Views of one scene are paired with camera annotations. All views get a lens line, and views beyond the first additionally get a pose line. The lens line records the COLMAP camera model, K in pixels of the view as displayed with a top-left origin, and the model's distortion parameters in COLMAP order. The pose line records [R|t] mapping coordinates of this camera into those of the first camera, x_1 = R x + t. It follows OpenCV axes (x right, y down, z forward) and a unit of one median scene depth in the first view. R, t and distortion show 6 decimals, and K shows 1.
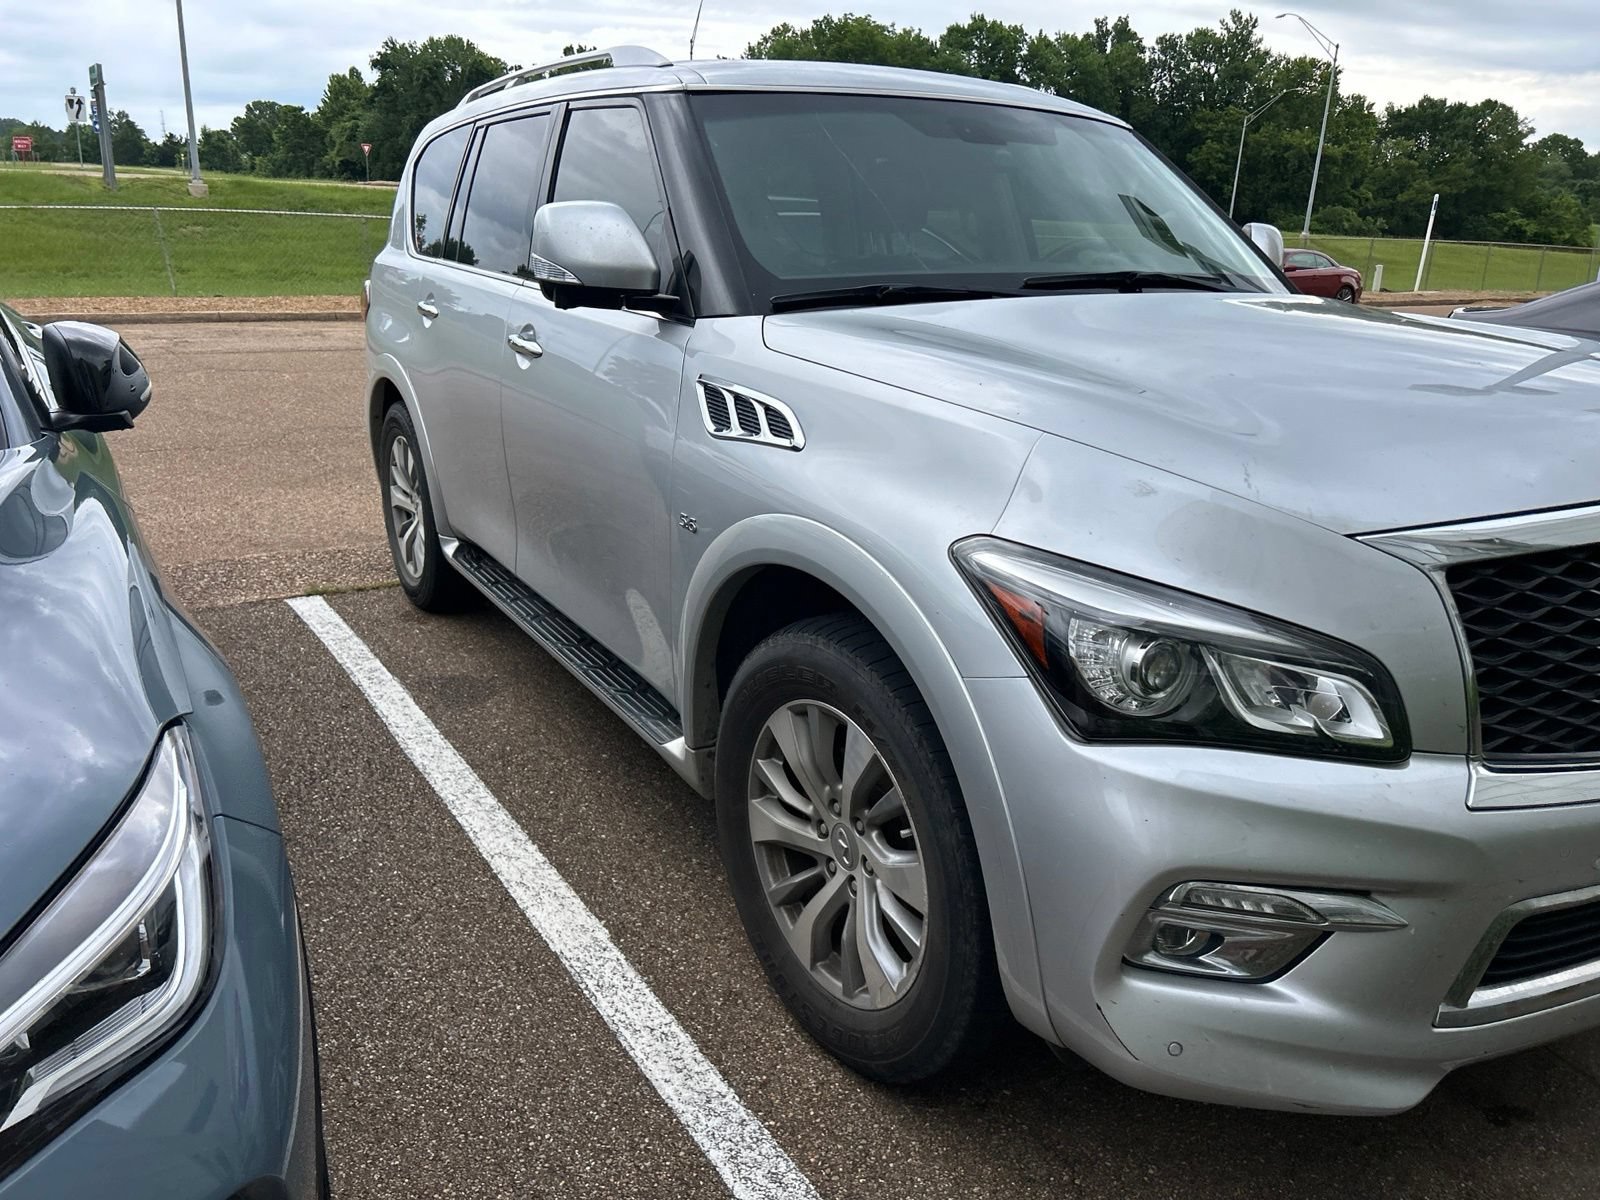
lens RADIAL K [[1182.3, 0, 806.0], [0, 1182.3, 590.9], [0, 0, 1]] dist [0.051485, -0.051896]
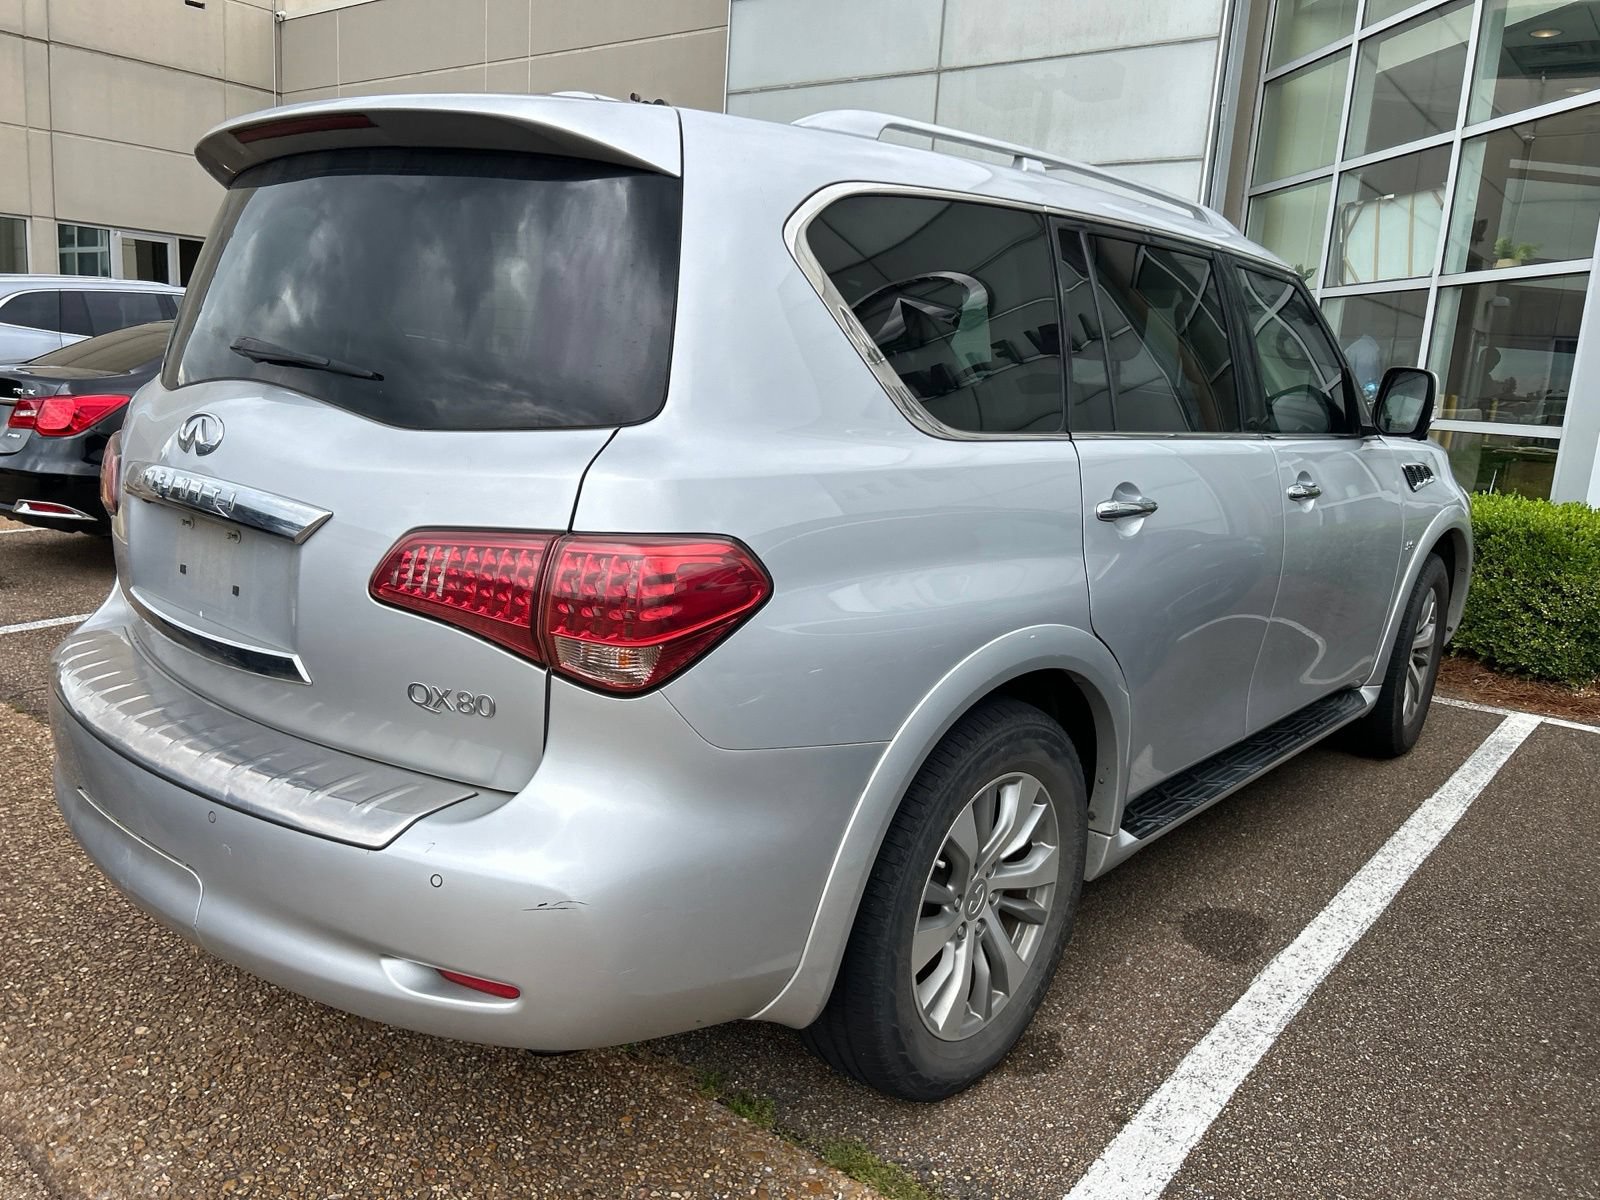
lens RADIAL K [[1185.0, 0, 793.9], [0, 1185.0, 612.5], [0, 0, 1]] dist [0.064626, -0.070731]
pose [[-0.288321, -0.279987, 0.915685, -1.287901], [0.211579, 0.914029, 0.346100, -0.665872], [-0.933866, 0.293528, -0.204294, 1.973650]]
